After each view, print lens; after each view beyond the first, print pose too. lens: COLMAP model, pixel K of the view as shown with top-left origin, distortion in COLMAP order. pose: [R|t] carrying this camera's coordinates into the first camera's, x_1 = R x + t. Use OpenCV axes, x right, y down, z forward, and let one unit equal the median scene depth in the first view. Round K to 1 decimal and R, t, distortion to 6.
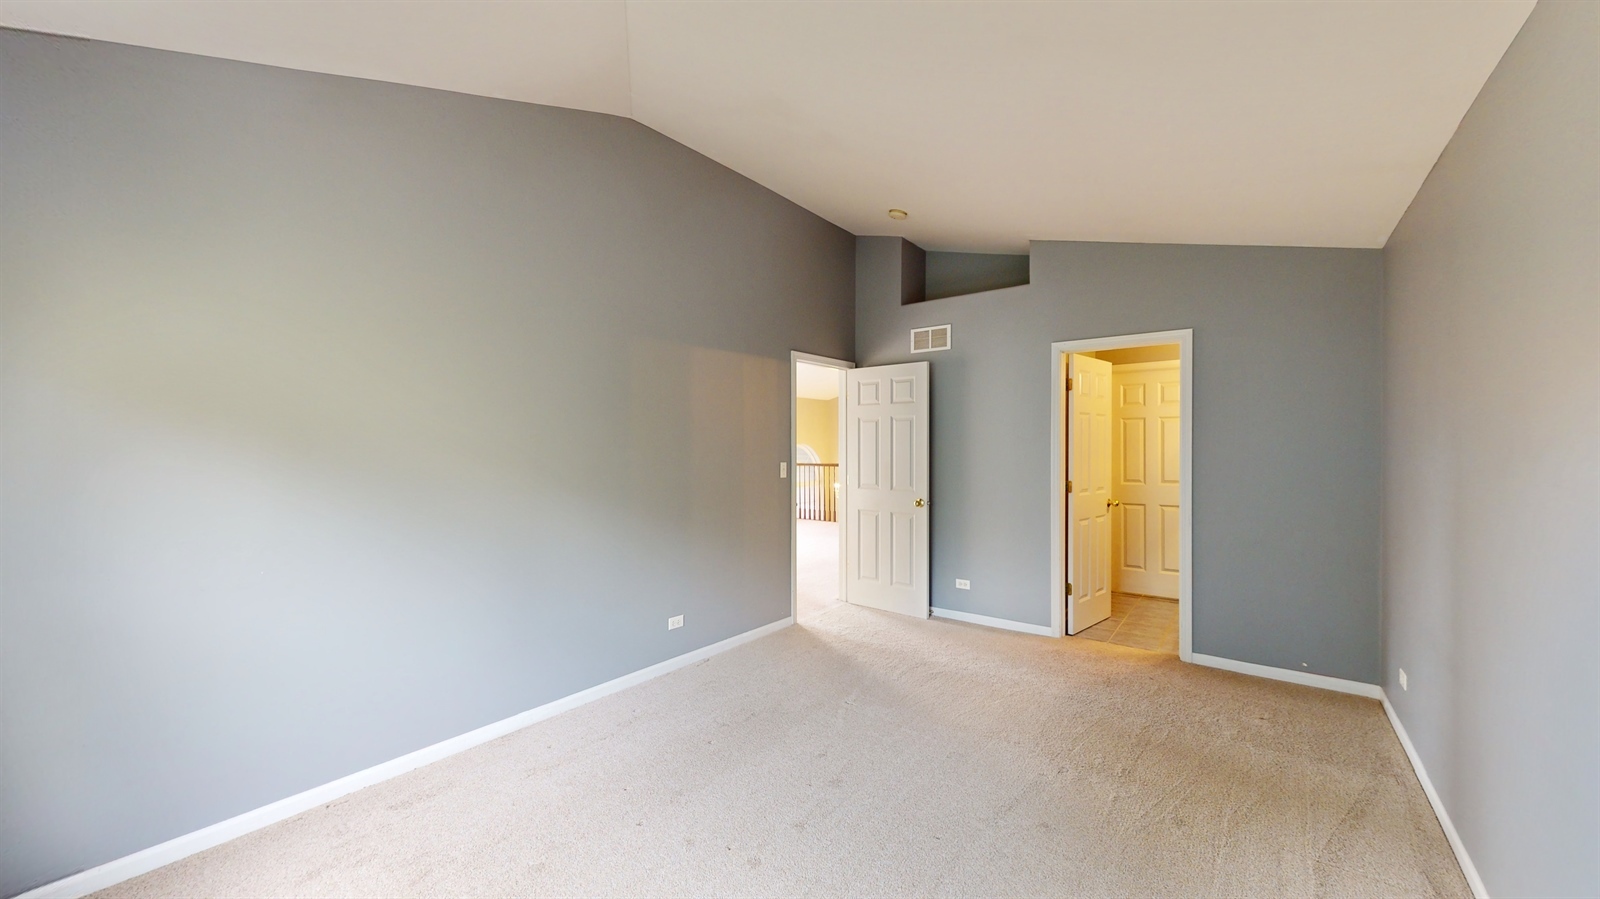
lens RADIAL K [[591.6, 0, 799.7], [0, 591.6, 446.0], [0, 0, 1]] dist [-0.005348, 0.001113]
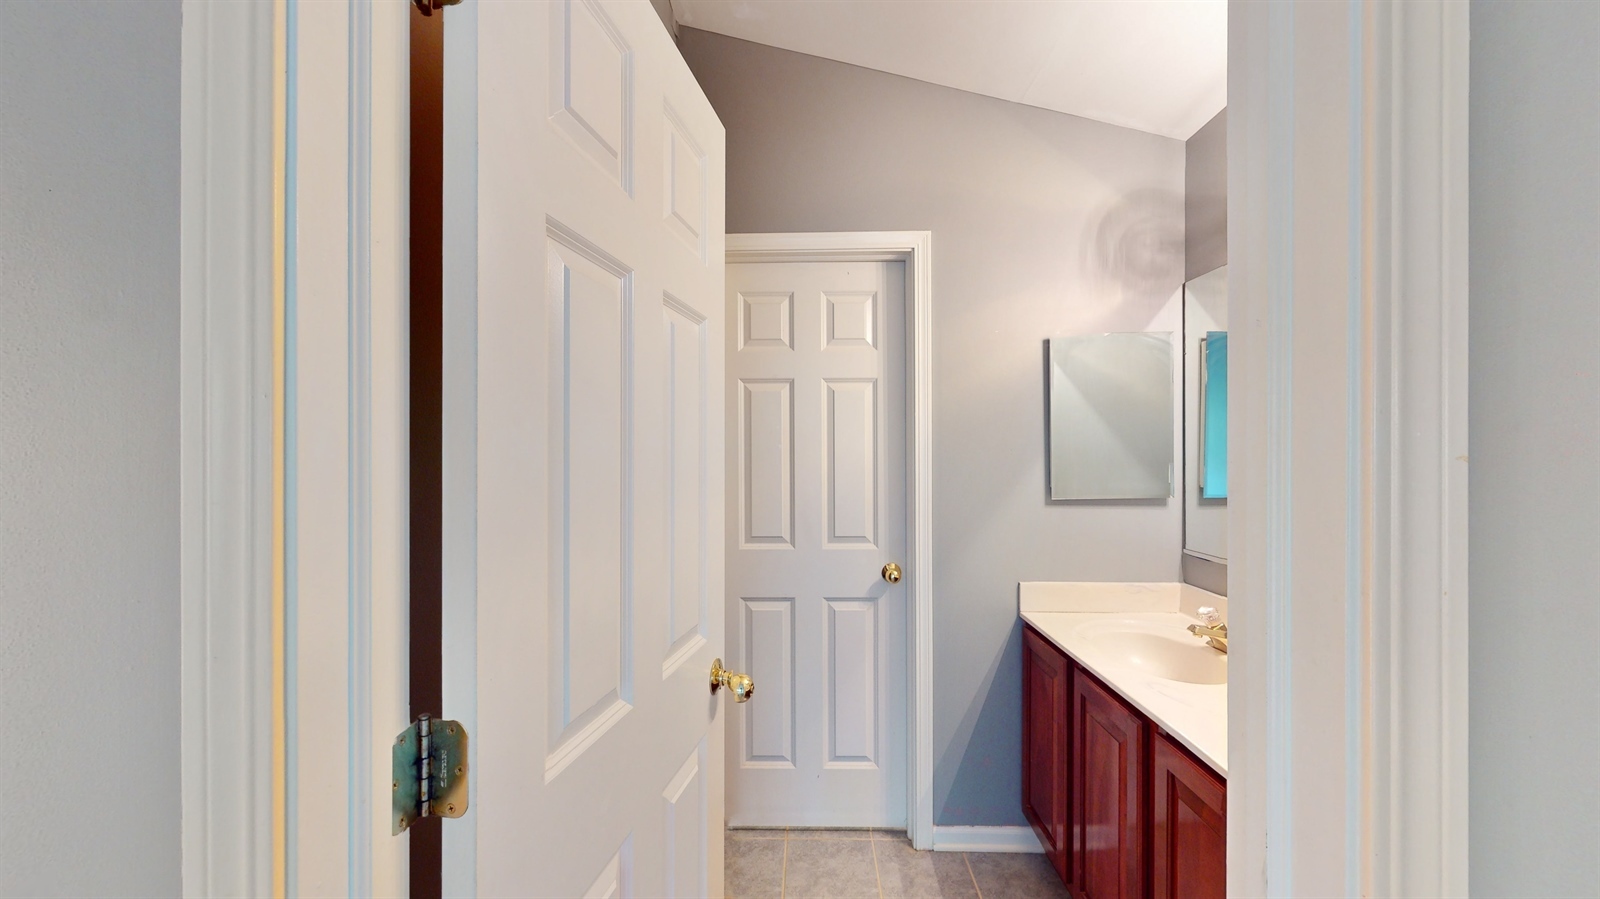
lens RADIAL K [[591.6, 0, 803.9], [0, 591.6, 450.6], [0, 0, 1]] dist [-0.005348, 0.001113]
pose [[0.798243, 0.003796, 0.602323, 0.352284], [-0.002378, 0.999992, -0.003151, 0.001659], [-0.602330, 0.001083, 0.798246, 0.680278]]
